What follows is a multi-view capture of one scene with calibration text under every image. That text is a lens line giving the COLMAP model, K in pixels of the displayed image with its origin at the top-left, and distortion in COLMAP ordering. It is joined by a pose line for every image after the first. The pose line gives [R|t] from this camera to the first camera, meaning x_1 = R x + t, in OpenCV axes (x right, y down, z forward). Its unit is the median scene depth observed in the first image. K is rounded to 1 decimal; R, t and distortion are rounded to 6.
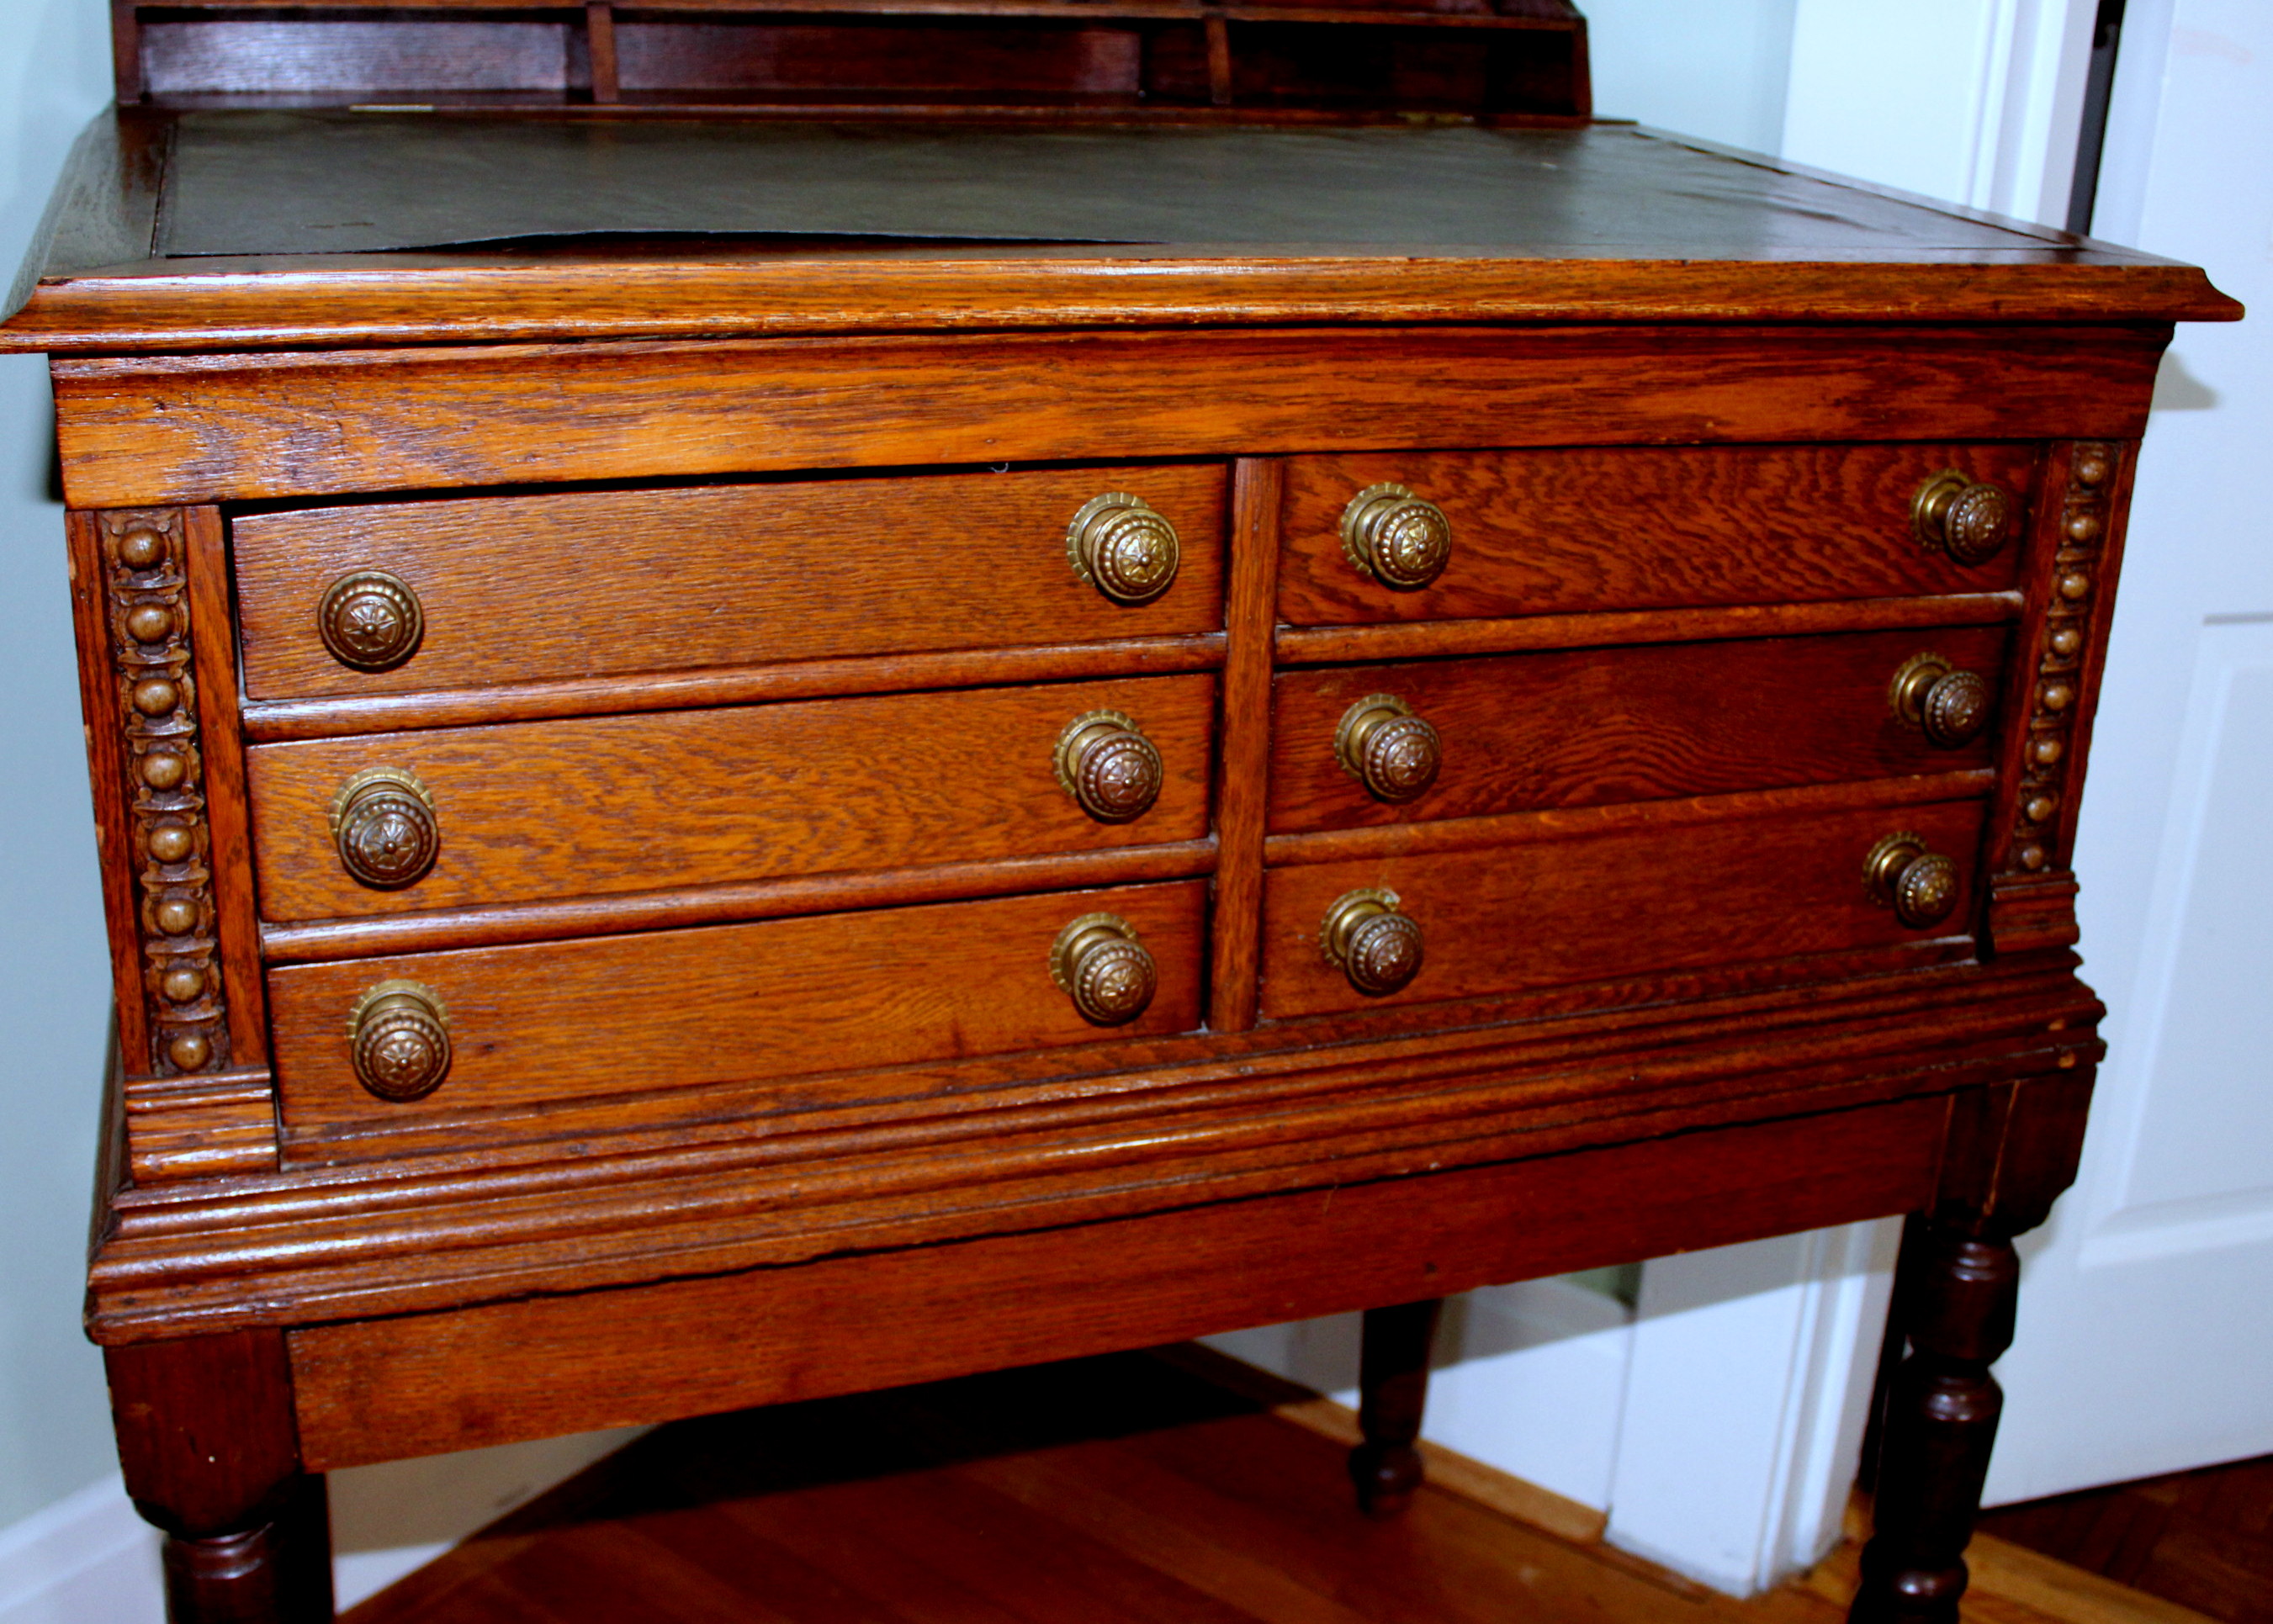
lens RADIAL K [[2493.0, 0, 1105.2], [0, 2493.0, 800.5], [0, 0, 1]] dist [-0.136004, 0.000000]
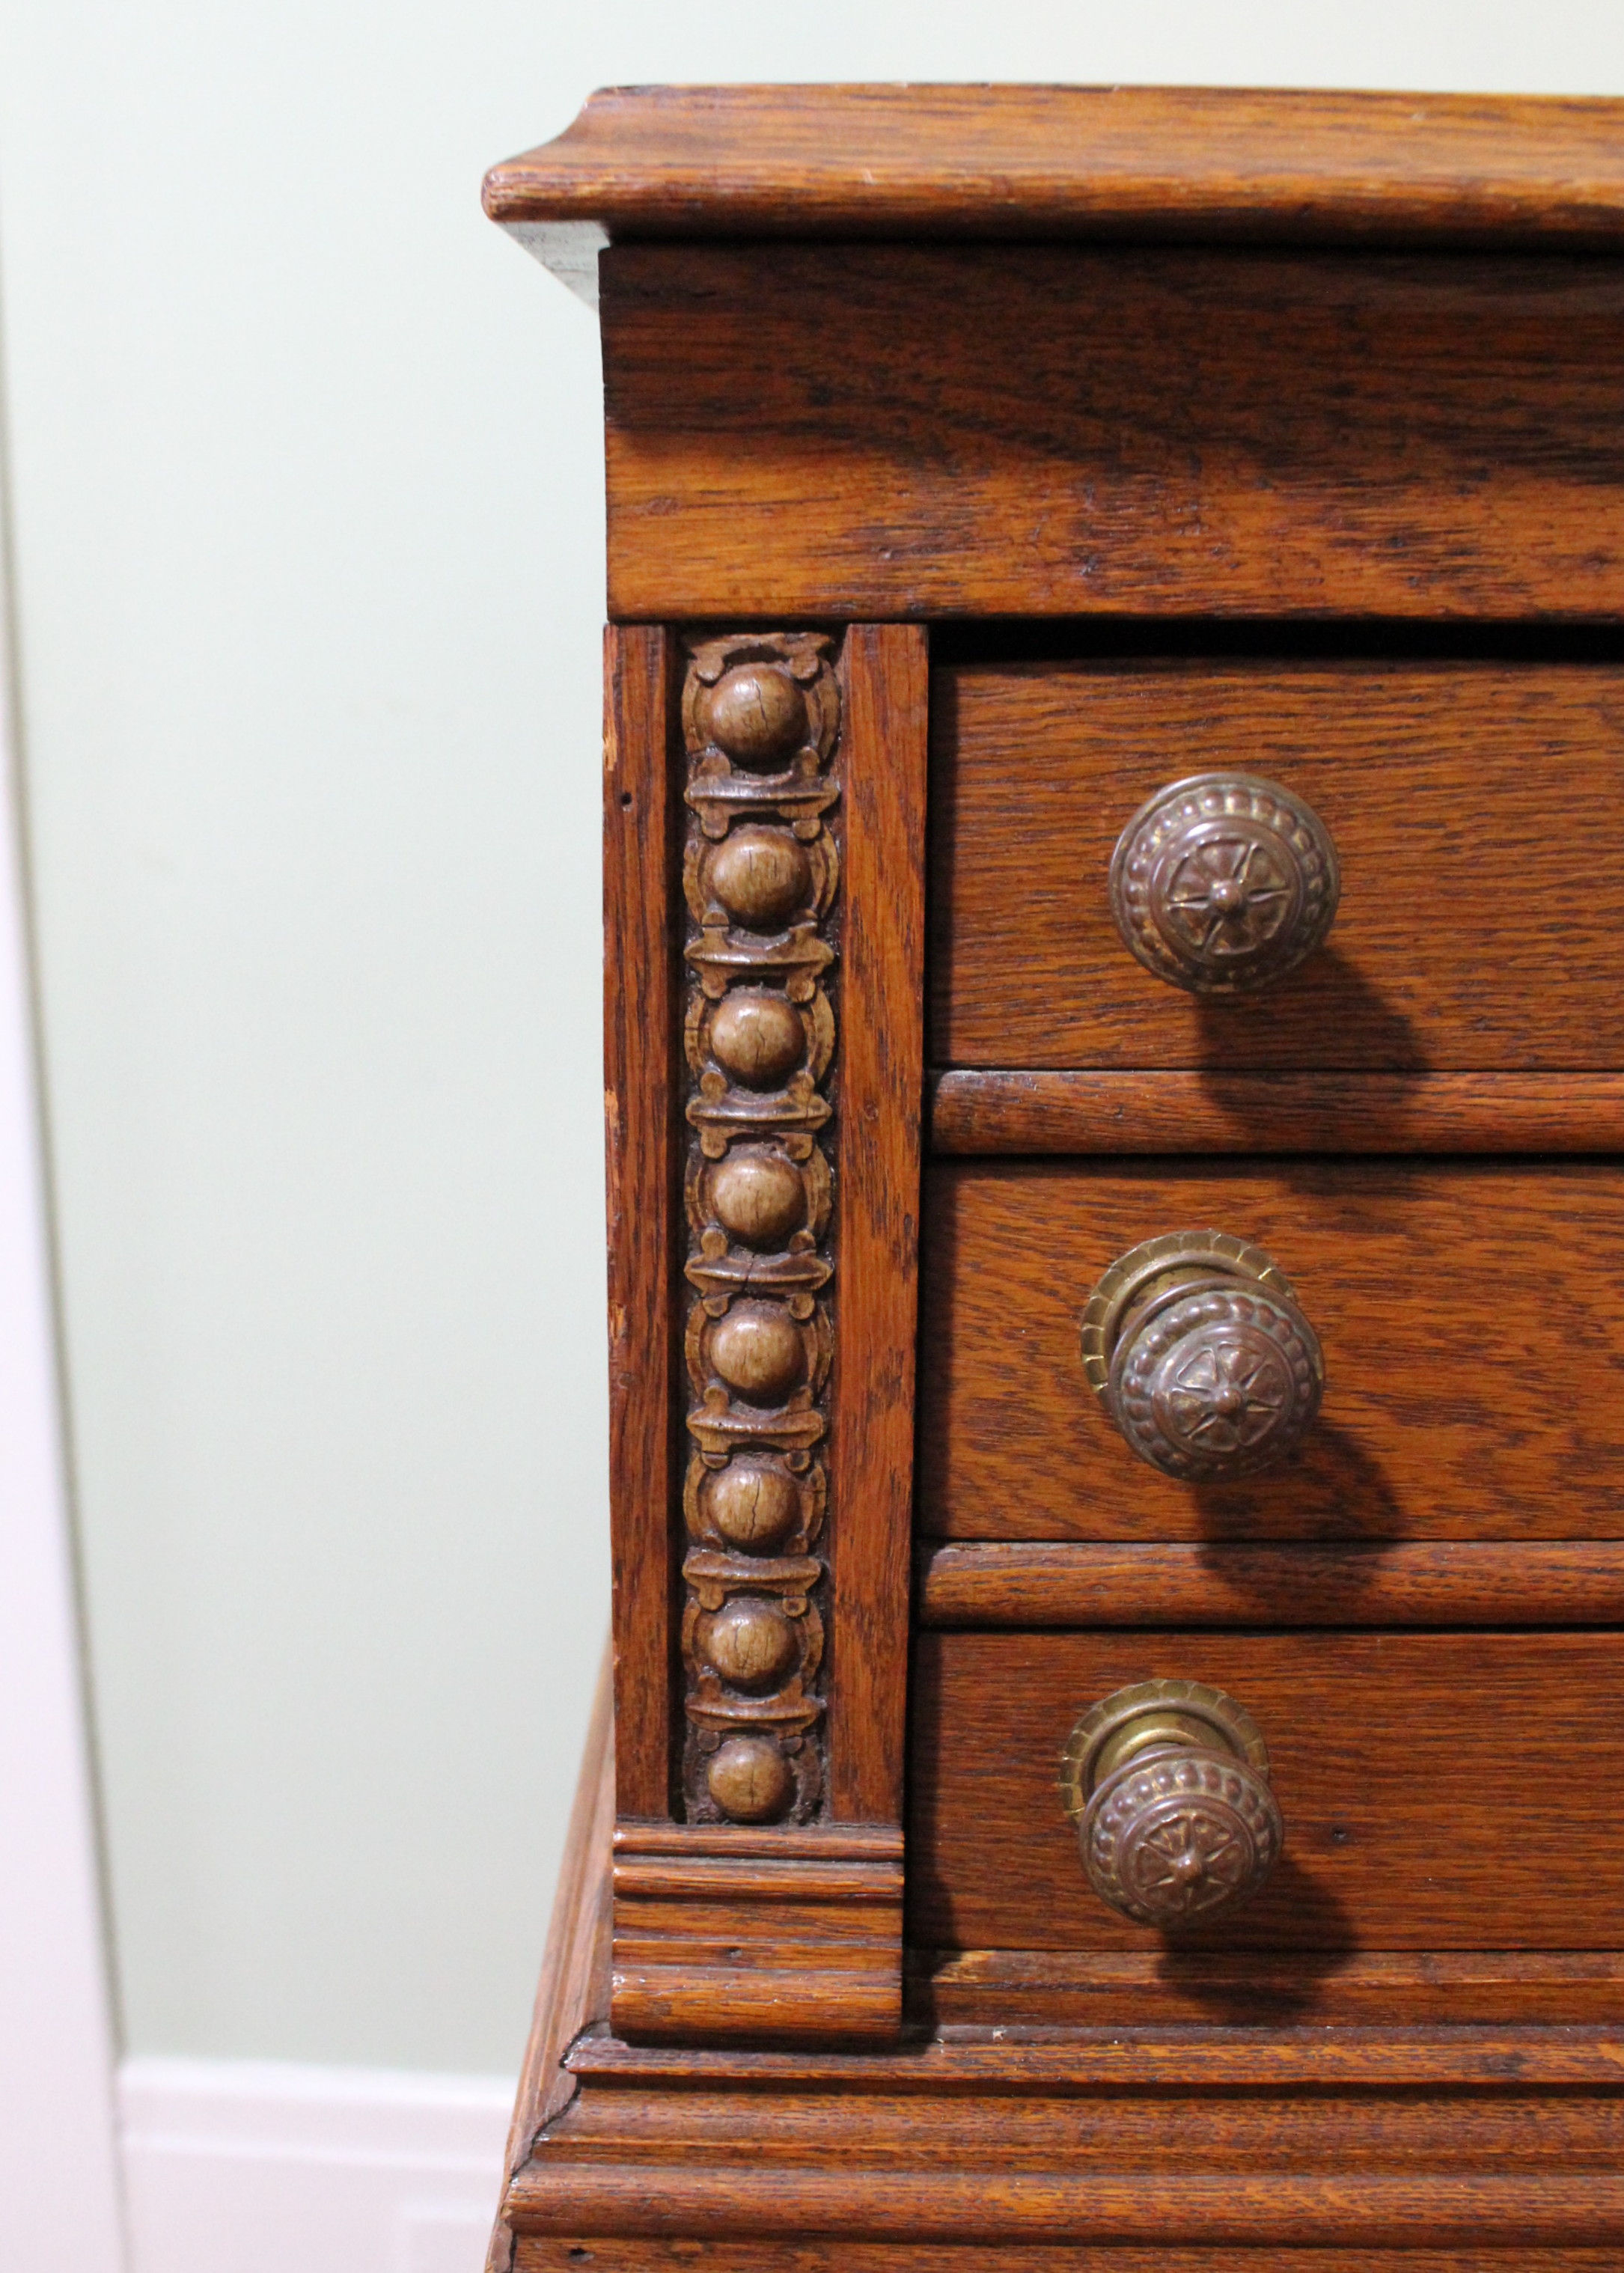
lens RADIAL K [[2297.3, 0, 794.3], [0, 2297.3, 1131.9], [0, 0, 1]] dist [-0.091219, 0.000000]
pose [[0.940686, 0.051215, -0.335390, -0.206506], [-0.092178, 0.989937, -0.107372, 0.020552], [0.326516, 0.131919, 0.935941, 0.524560]]
